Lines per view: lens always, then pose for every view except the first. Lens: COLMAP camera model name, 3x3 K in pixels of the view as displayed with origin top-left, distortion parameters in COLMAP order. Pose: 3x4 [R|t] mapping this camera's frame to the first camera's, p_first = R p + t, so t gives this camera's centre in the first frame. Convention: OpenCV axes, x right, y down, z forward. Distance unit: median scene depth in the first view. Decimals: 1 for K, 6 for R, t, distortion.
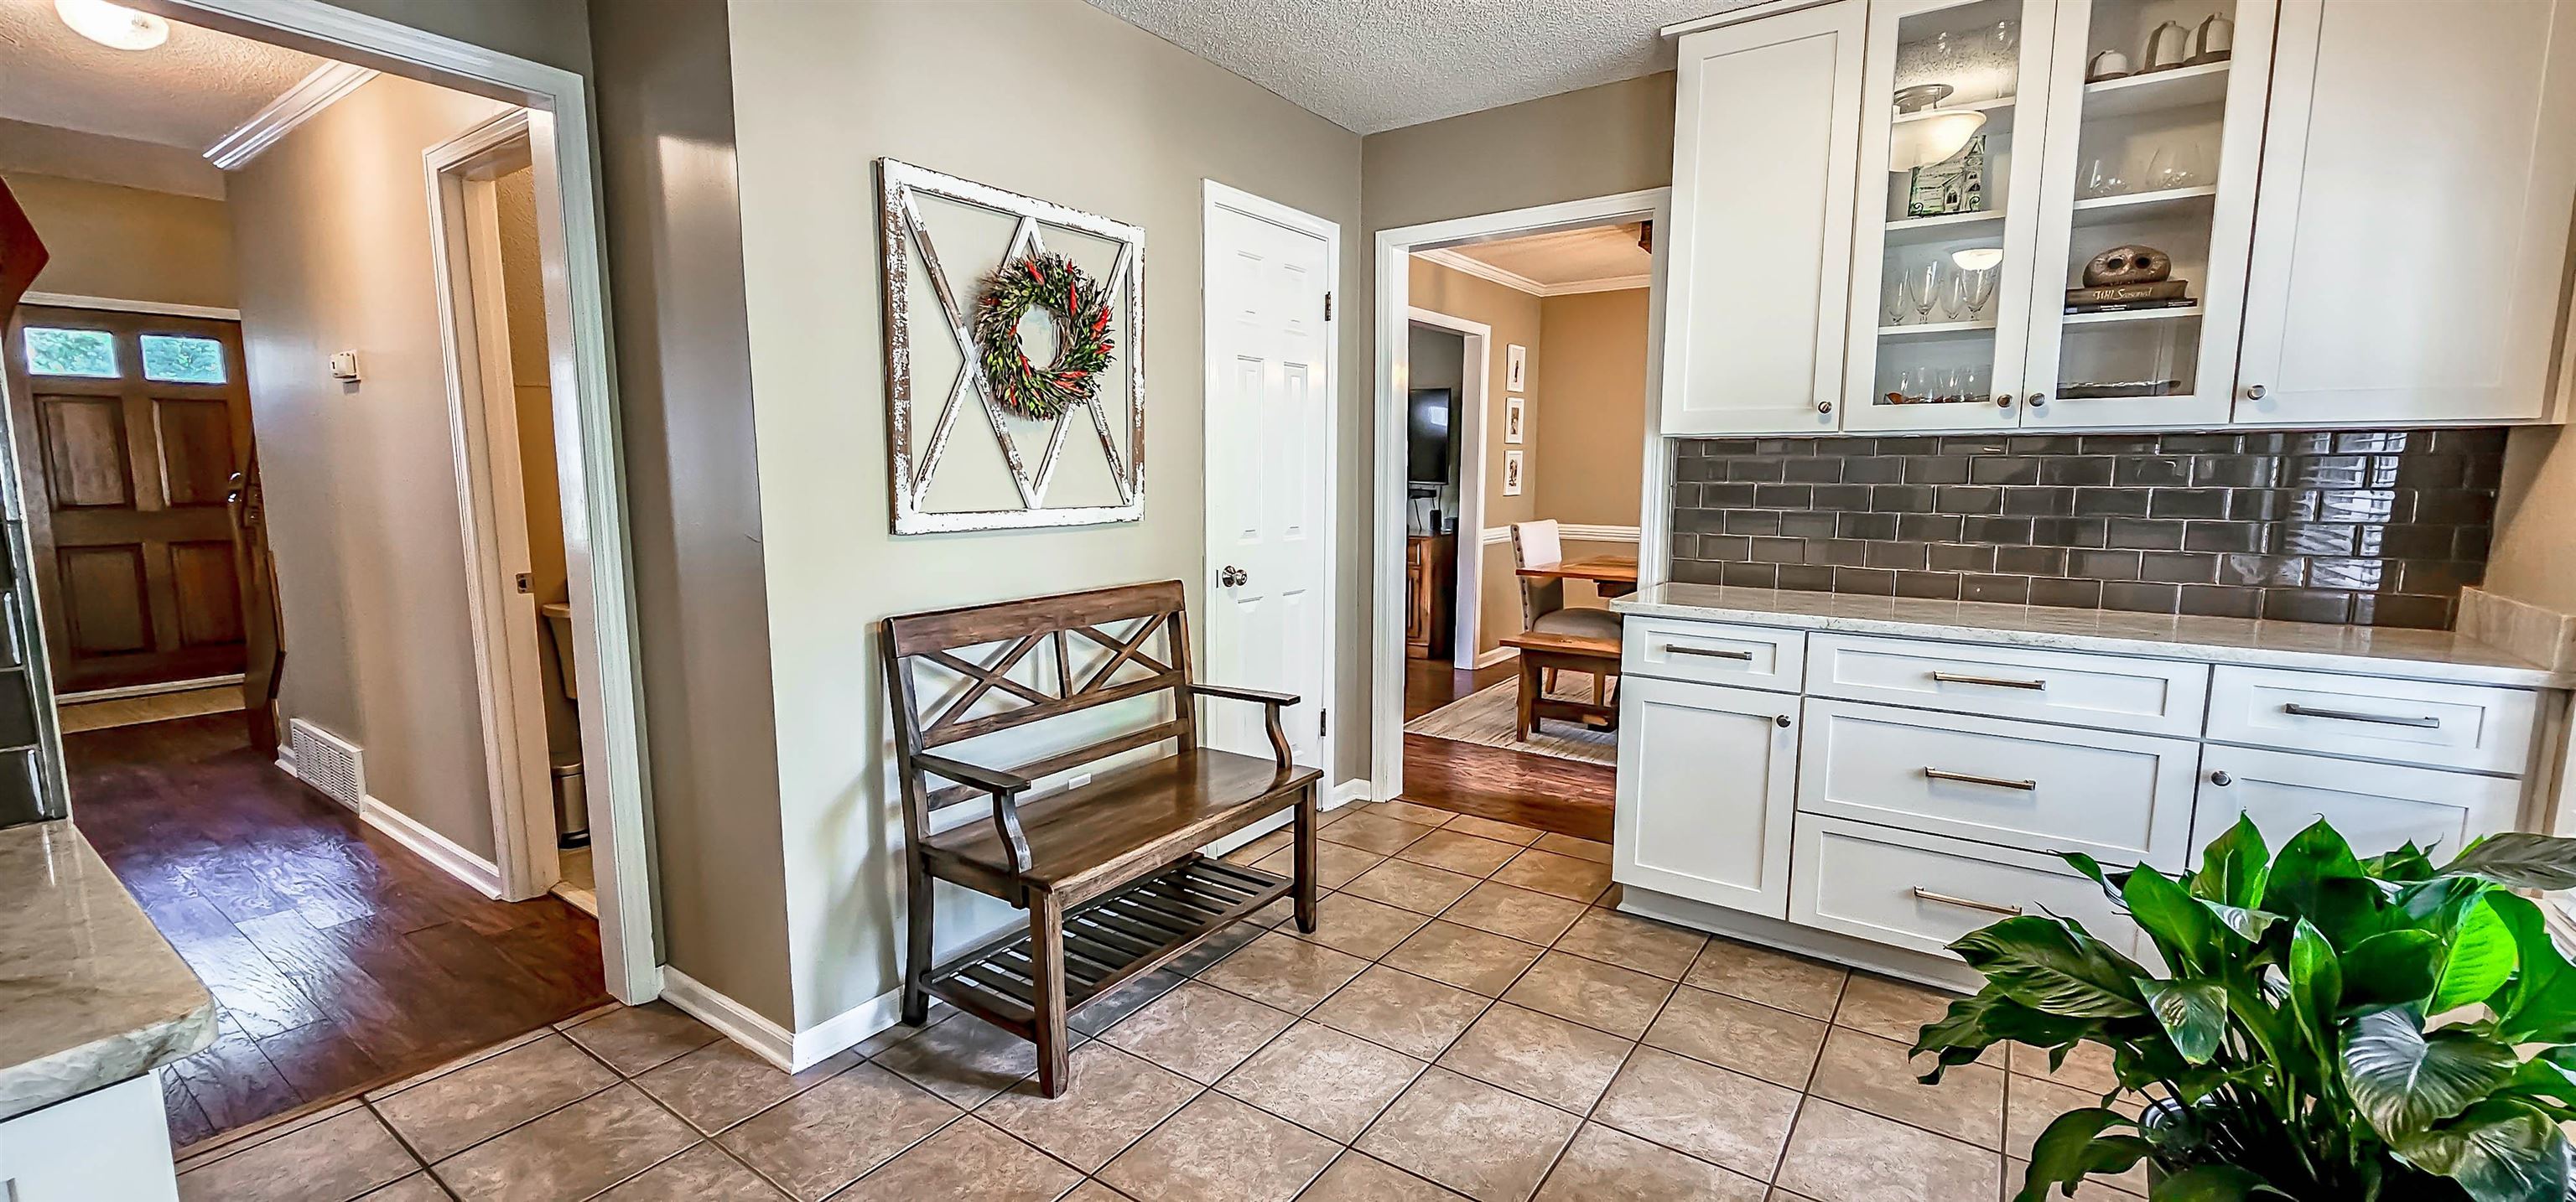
lens RADIAL K [[1057.6, 0, 1300.8], [0, 1057.6, 601.4], [0, 0, 1]] dist [0.007878, -0.001516]
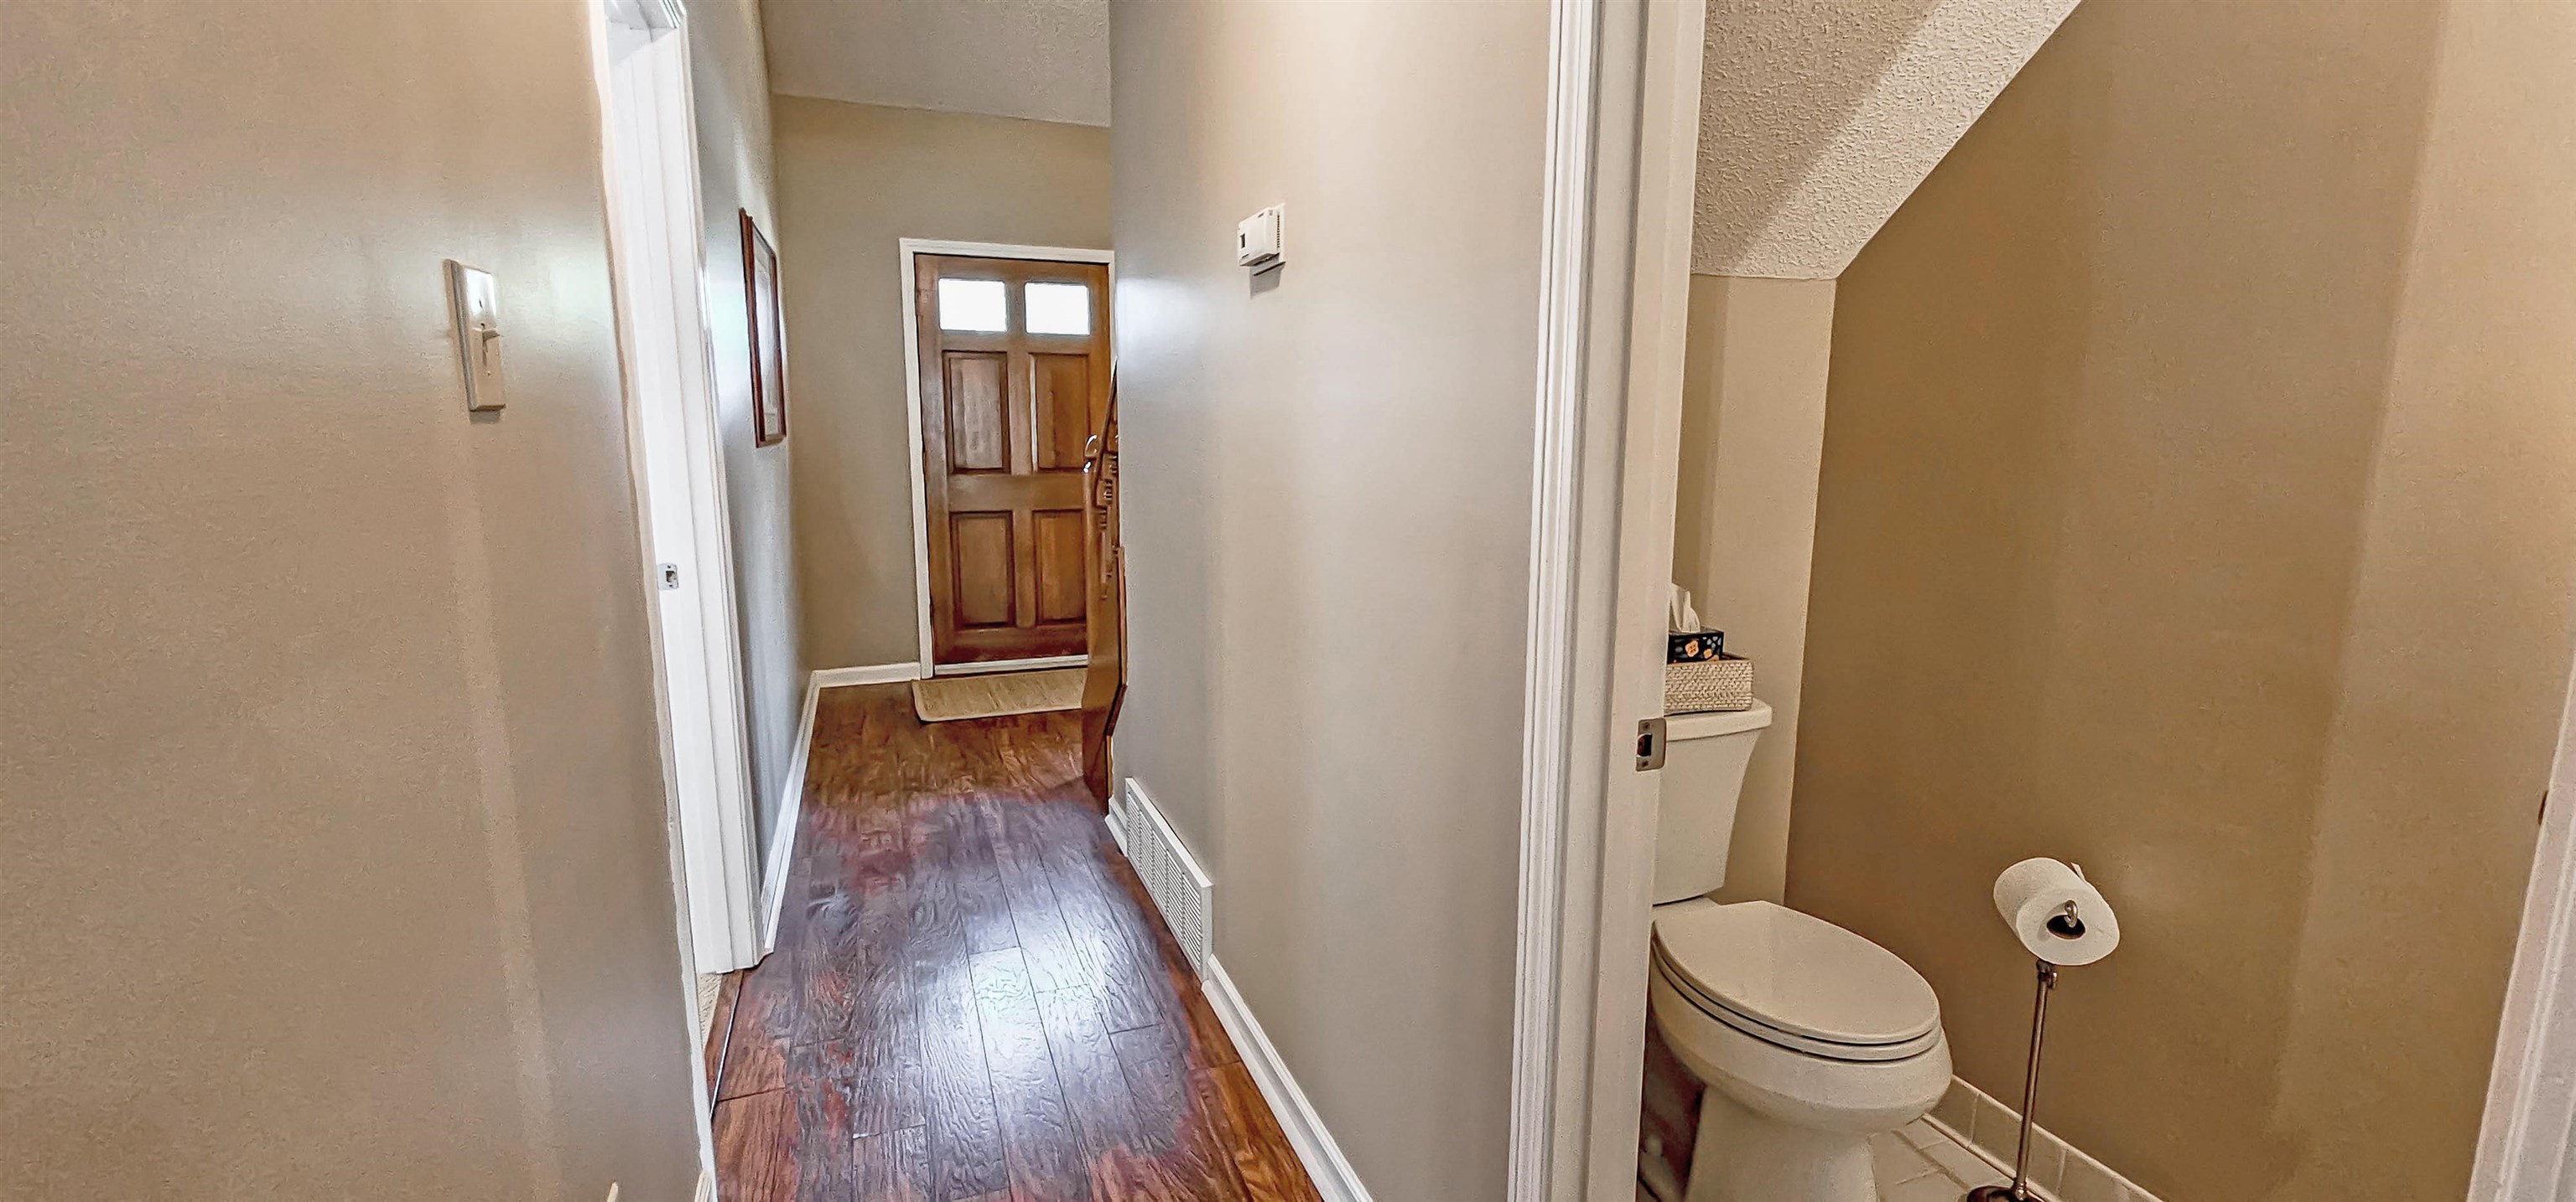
lens RADIAL K [[1057.6, 0, 1288.7], [0, 1057.6, 594.8], [0, 0, 1]] dist [0.007878, -0.001516]
pose [[0.829716, 0.091400, -0.550652, -0.387512], [-0.076628, 0.995814, 0.049827, -0.047324], [0.552901, 0.000853, 0.833246, 0.378249]]
